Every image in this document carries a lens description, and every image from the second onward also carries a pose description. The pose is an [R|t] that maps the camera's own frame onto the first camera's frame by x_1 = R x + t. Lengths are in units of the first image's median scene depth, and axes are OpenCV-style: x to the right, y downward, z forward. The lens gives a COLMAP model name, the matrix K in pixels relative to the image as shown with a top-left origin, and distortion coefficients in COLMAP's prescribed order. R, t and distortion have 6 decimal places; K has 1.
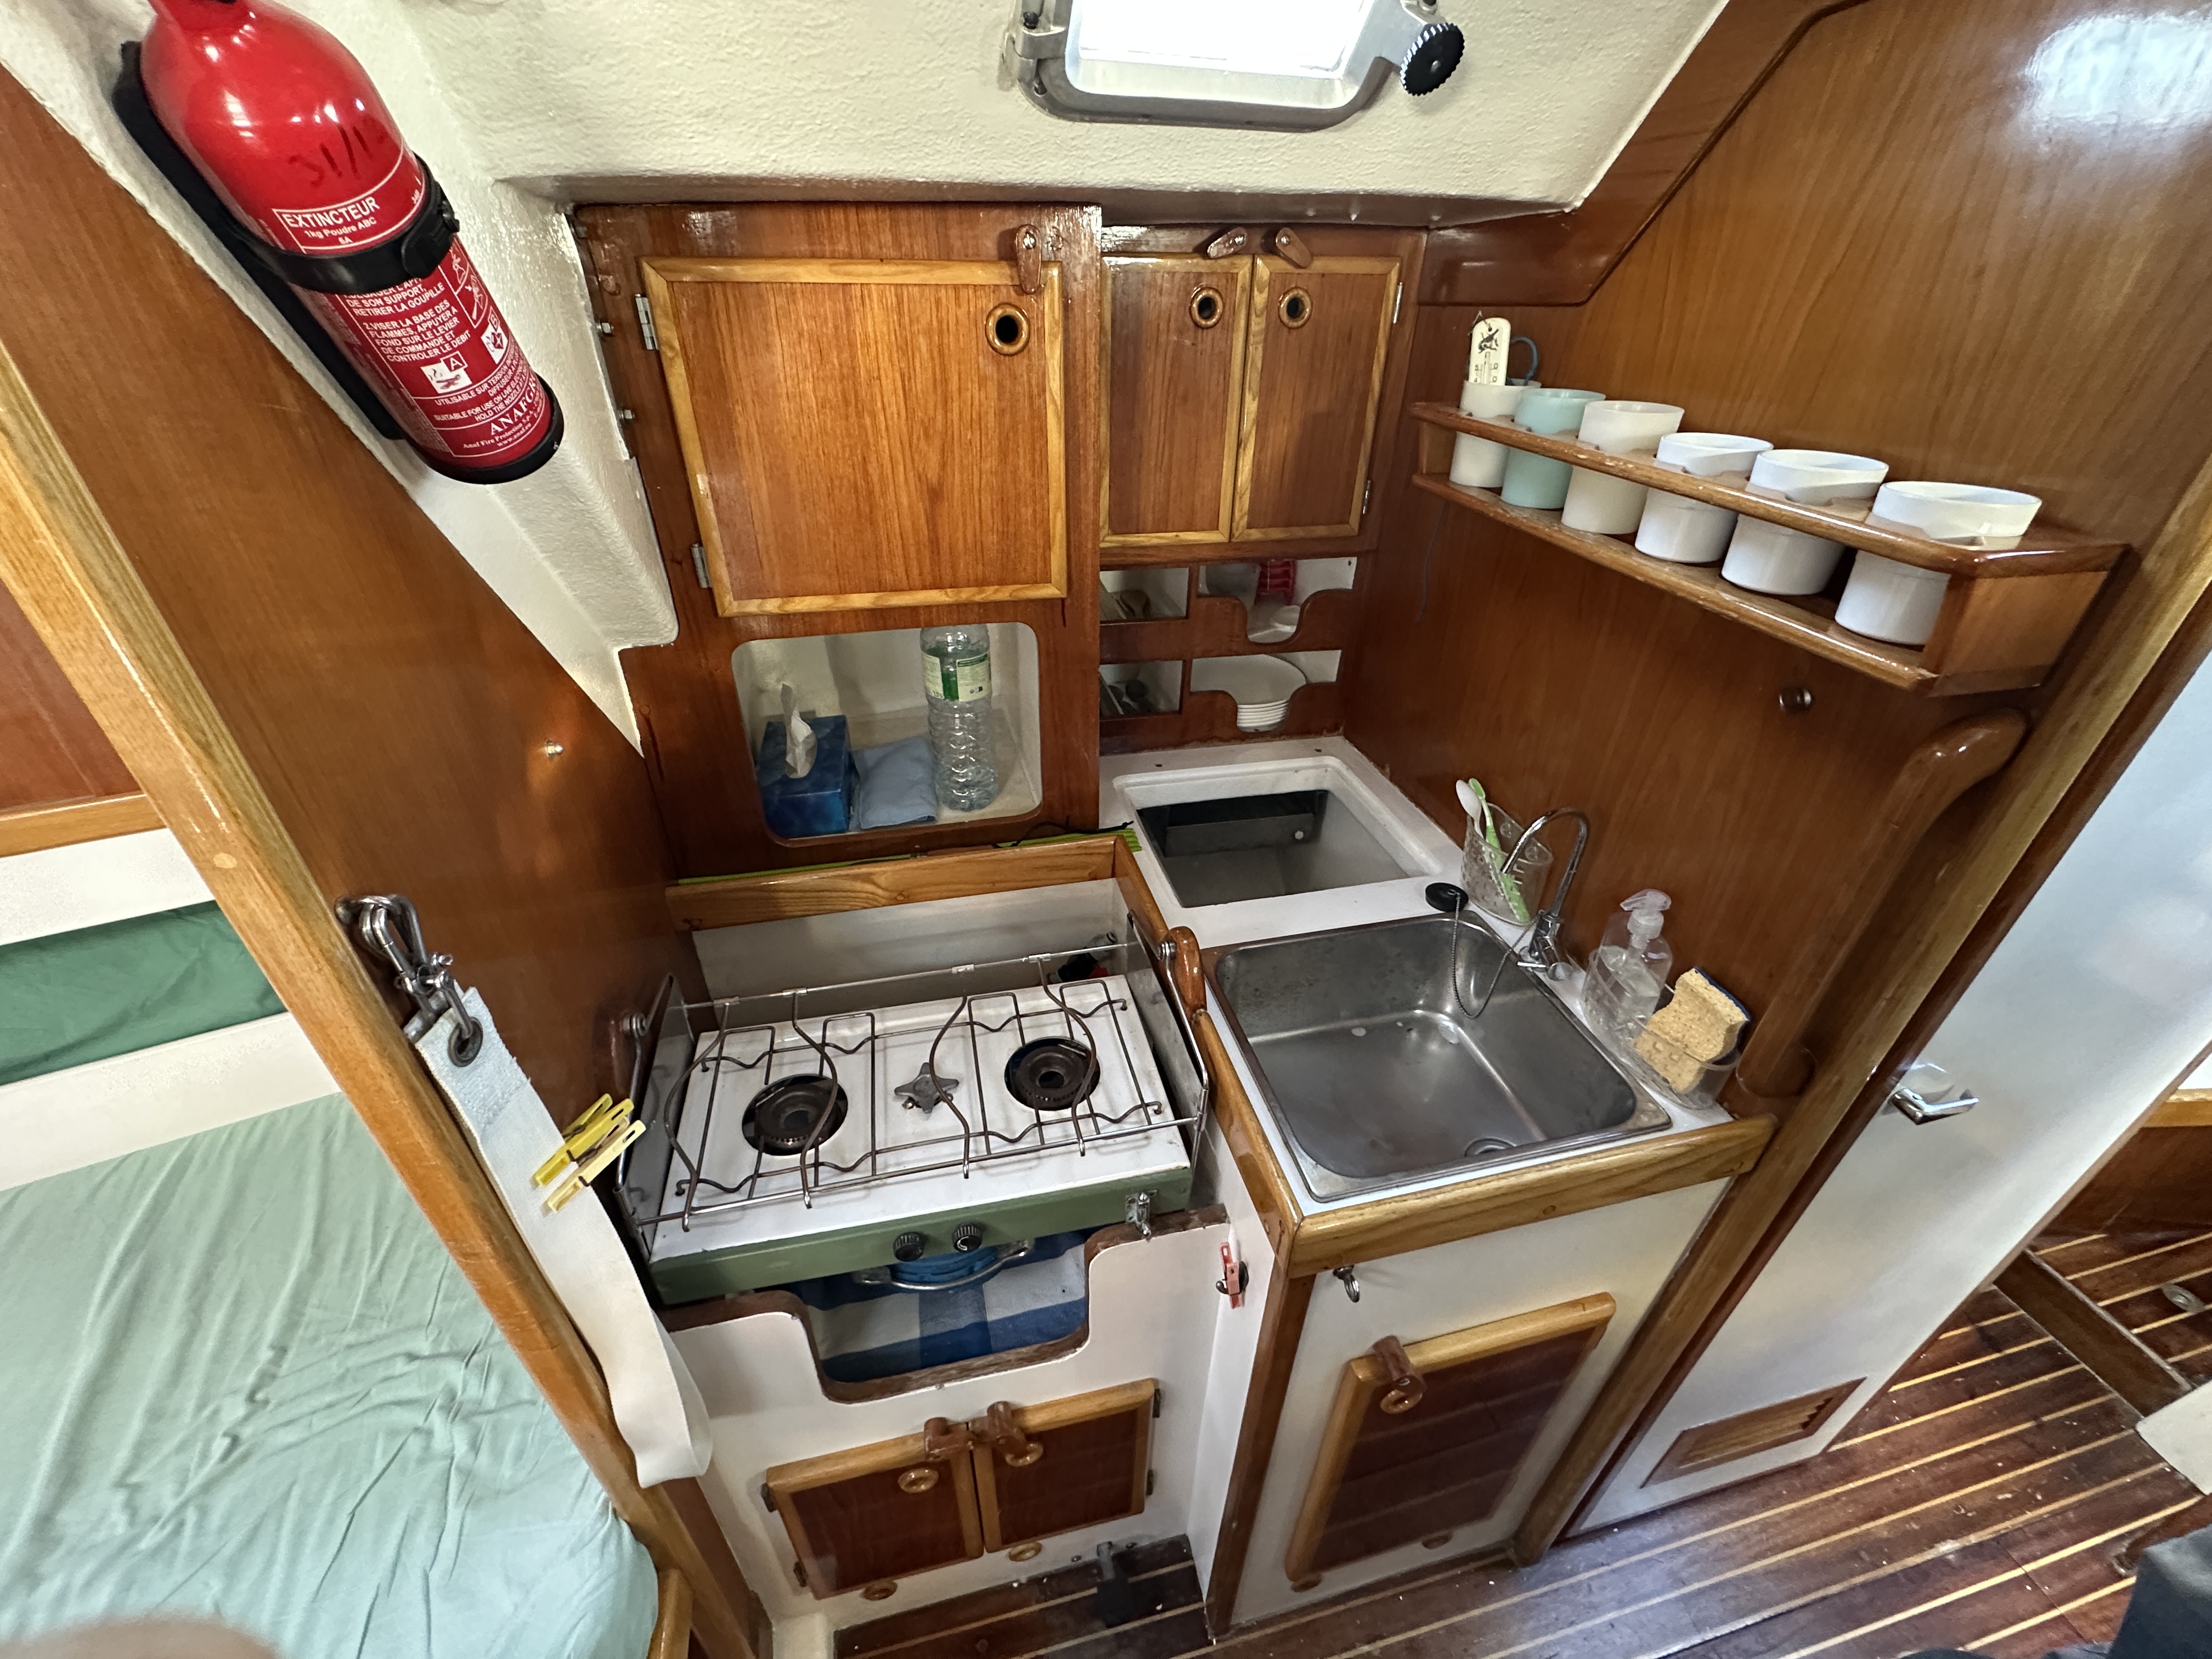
lens RADIAL K [[885.7, 0, 1106.7], [0, 885.7, 827.2], [0, 0, 1]] dist [-0.001869, 0.000962]
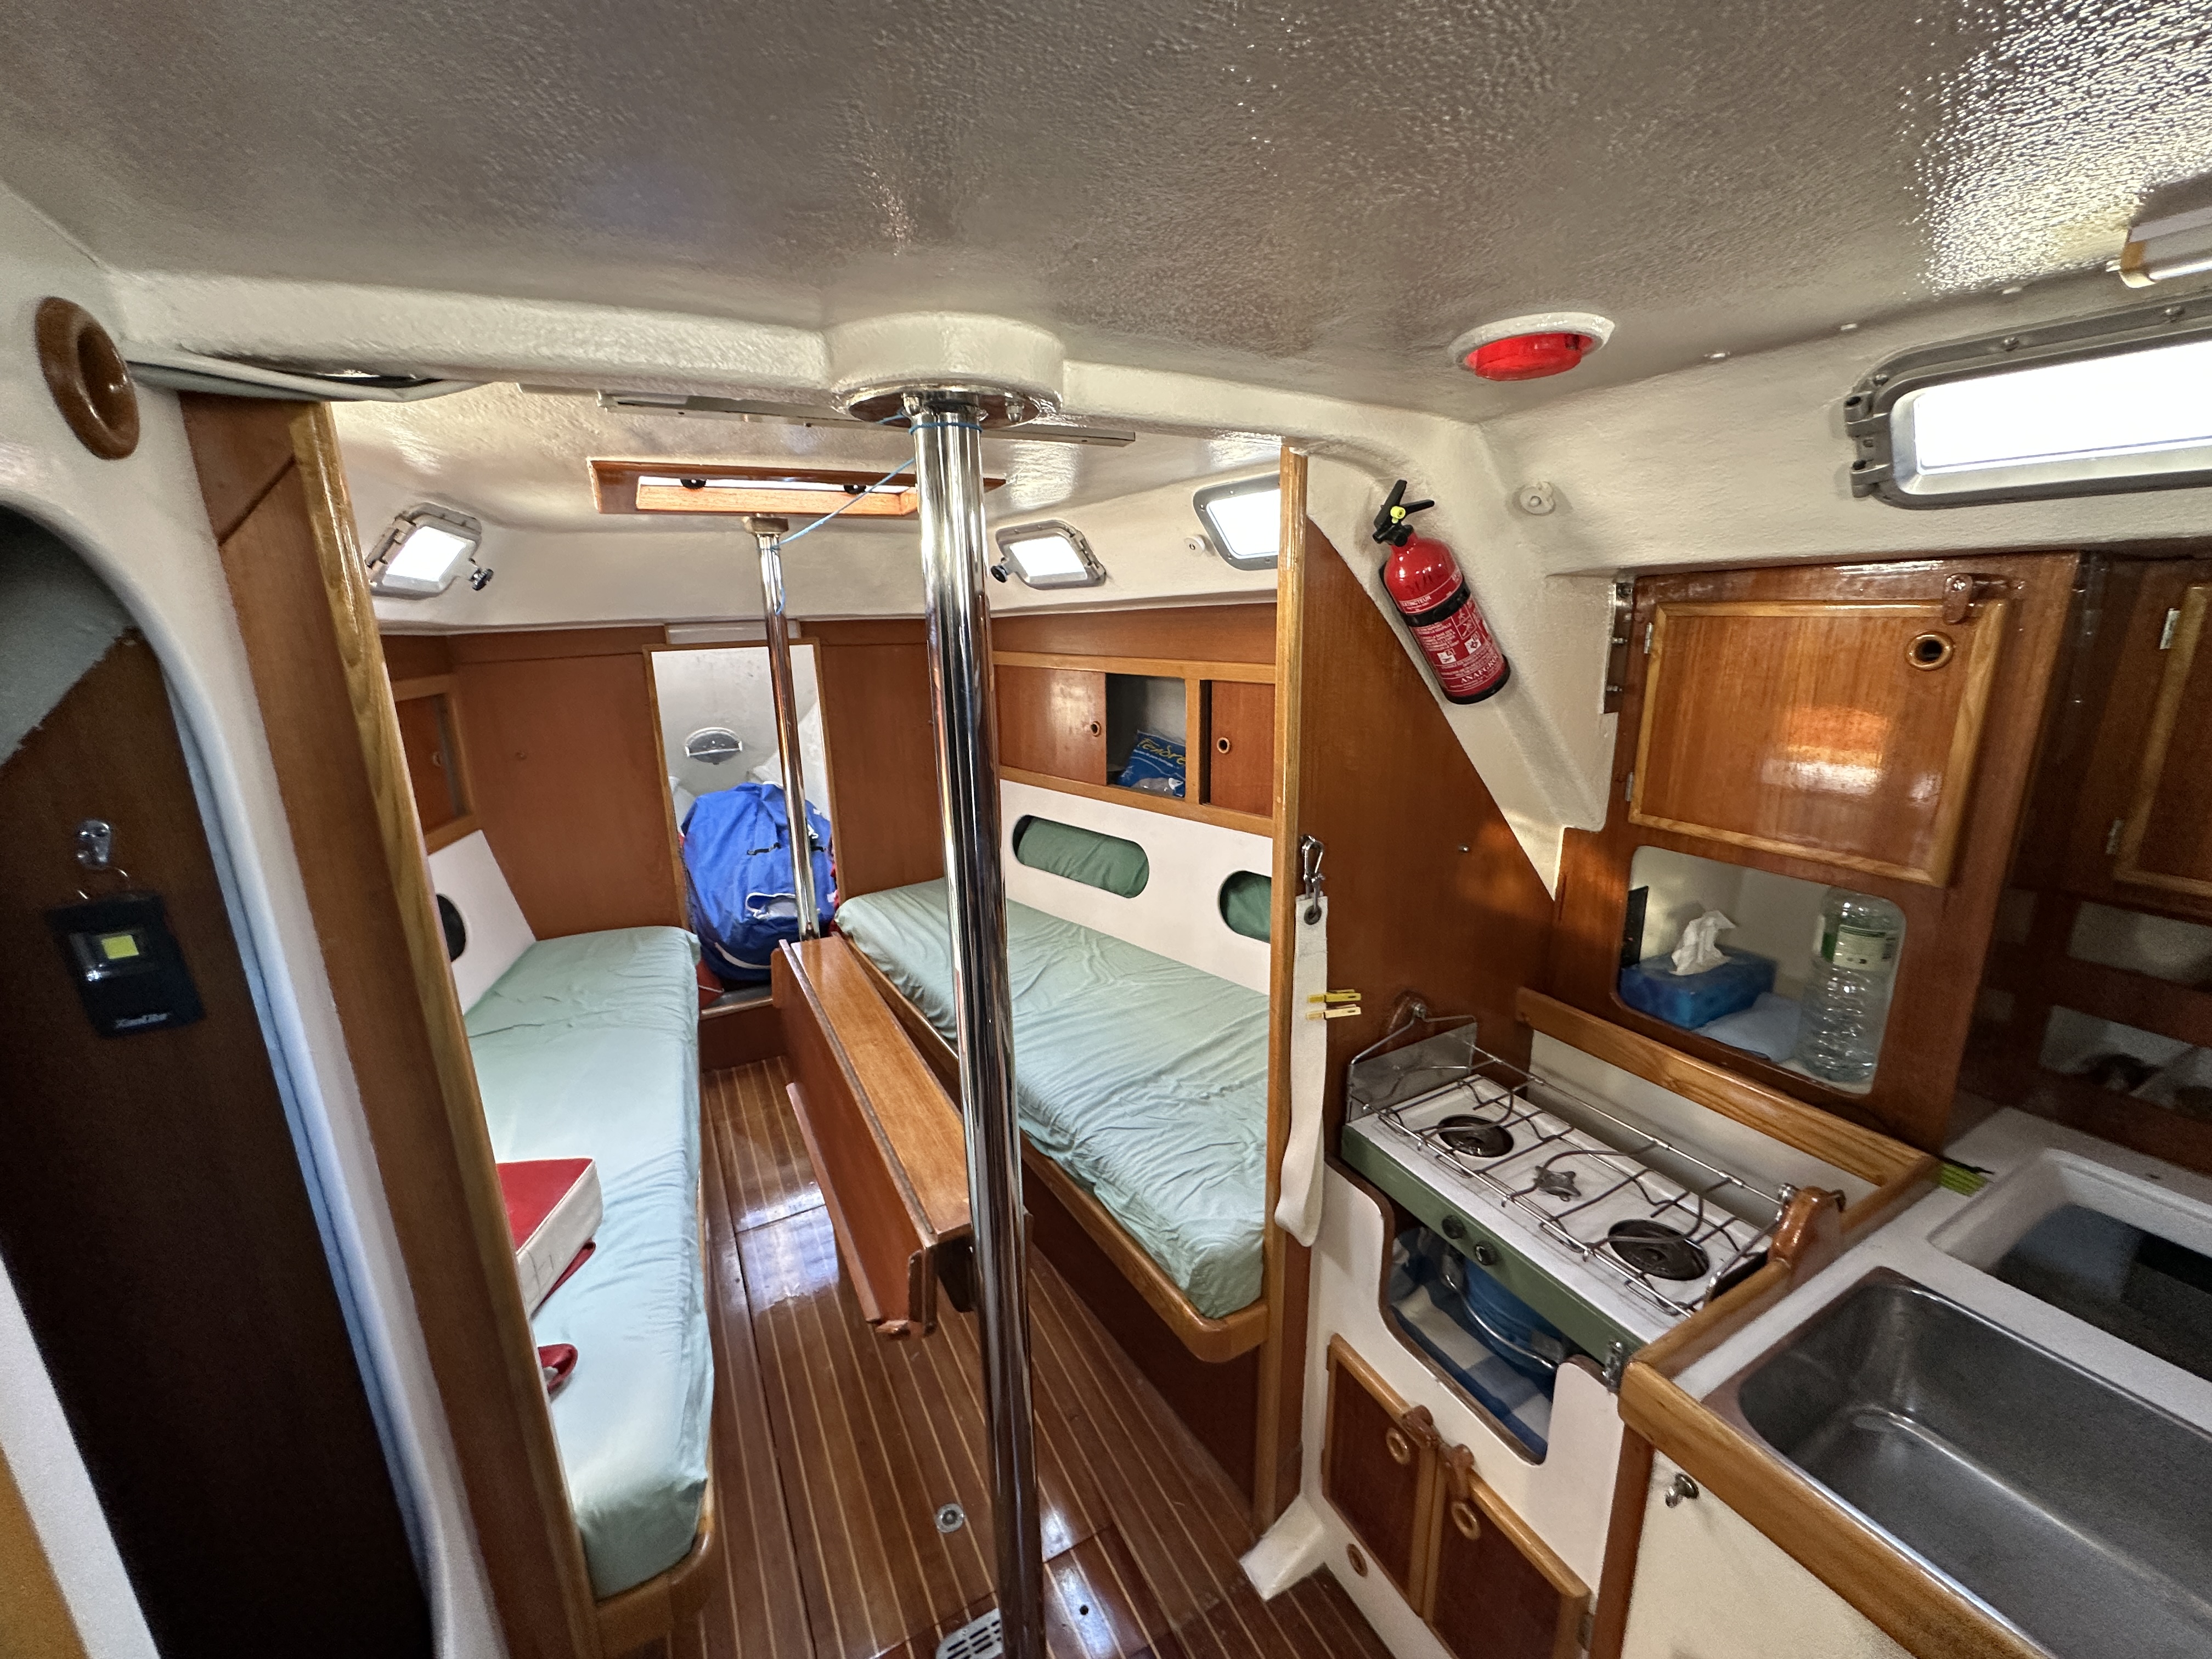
lens RADIAL K [[885.7, 0, 1103.2], [0, 885.7, 825.8], [0, 0, 1]] dist [-0.001869, 0.000962]
pose [[0.252894, 0.222610, -0.941536, 0.810844], [-0.490436, 0.868366, 0.073581, 0.090937], [0.833977, 0.443155, 0.328780, -0.200269]]
